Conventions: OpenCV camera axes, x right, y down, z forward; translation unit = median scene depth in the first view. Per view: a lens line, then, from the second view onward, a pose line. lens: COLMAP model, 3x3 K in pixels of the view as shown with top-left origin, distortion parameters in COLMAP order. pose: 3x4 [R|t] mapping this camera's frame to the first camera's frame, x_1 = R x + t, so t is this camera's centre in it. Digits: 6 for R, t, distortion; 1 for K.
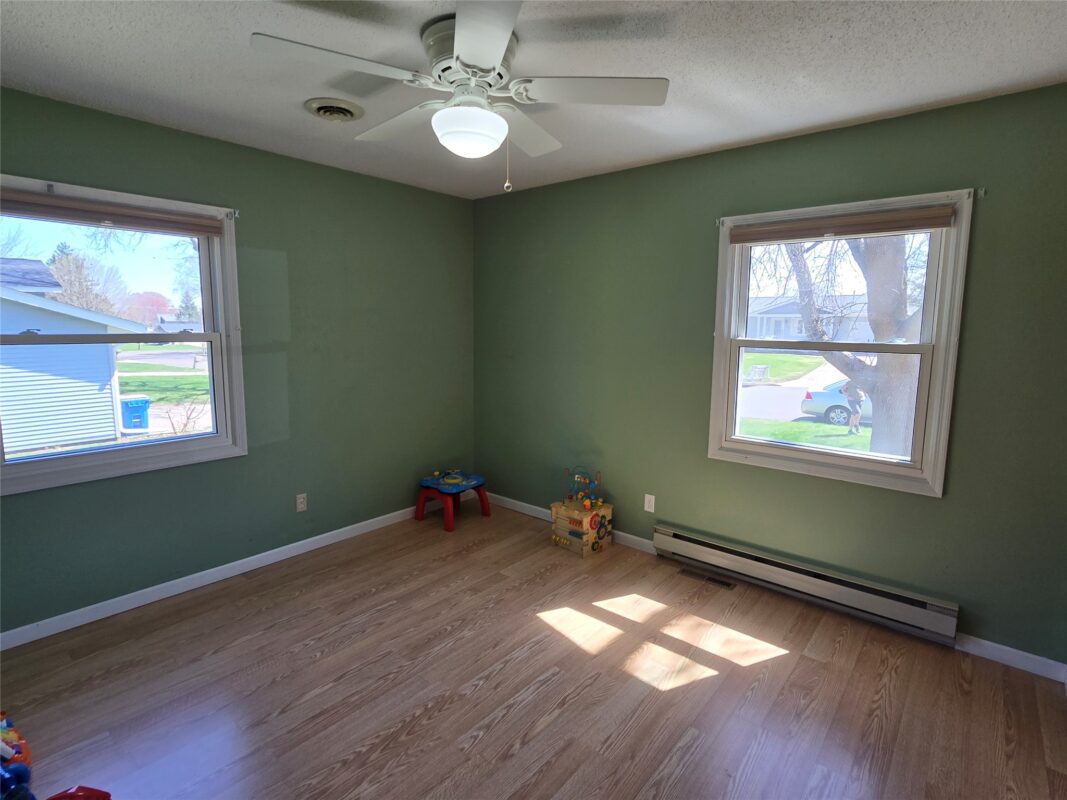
lens RADIAL K [[538.2, 0, 533.2], [0, 538.2, 399.1], [0, 0, 1]] dist [-0.001336, -0.002923]
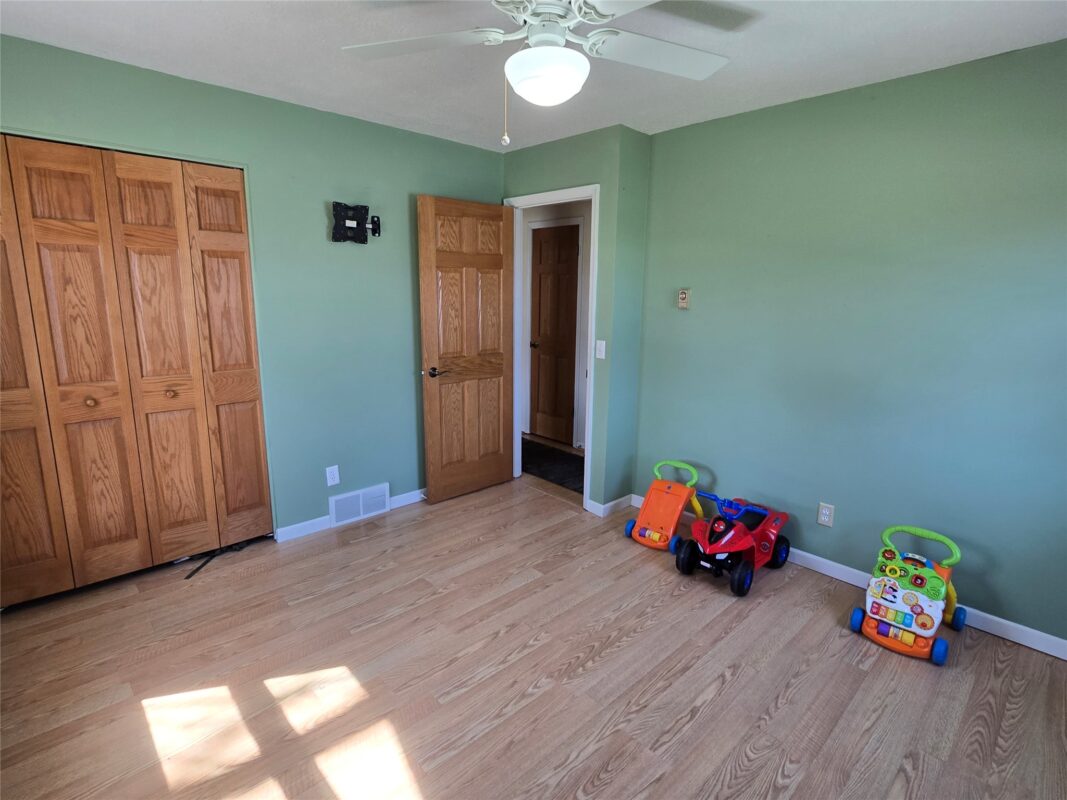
lens RADIAL K [[538.2, 0, 526.0], [0, 538.2, 395.9], [0, 0, 1]] dist [-0.001336, -0.002923]
pose [[-0.993026, -0.047182, 0.108041, -0.164337], [-0.008323, 0.942193, 0.334966, -0.245454], [-0.117600, 0.331731, -0.936015, 1.686692]]
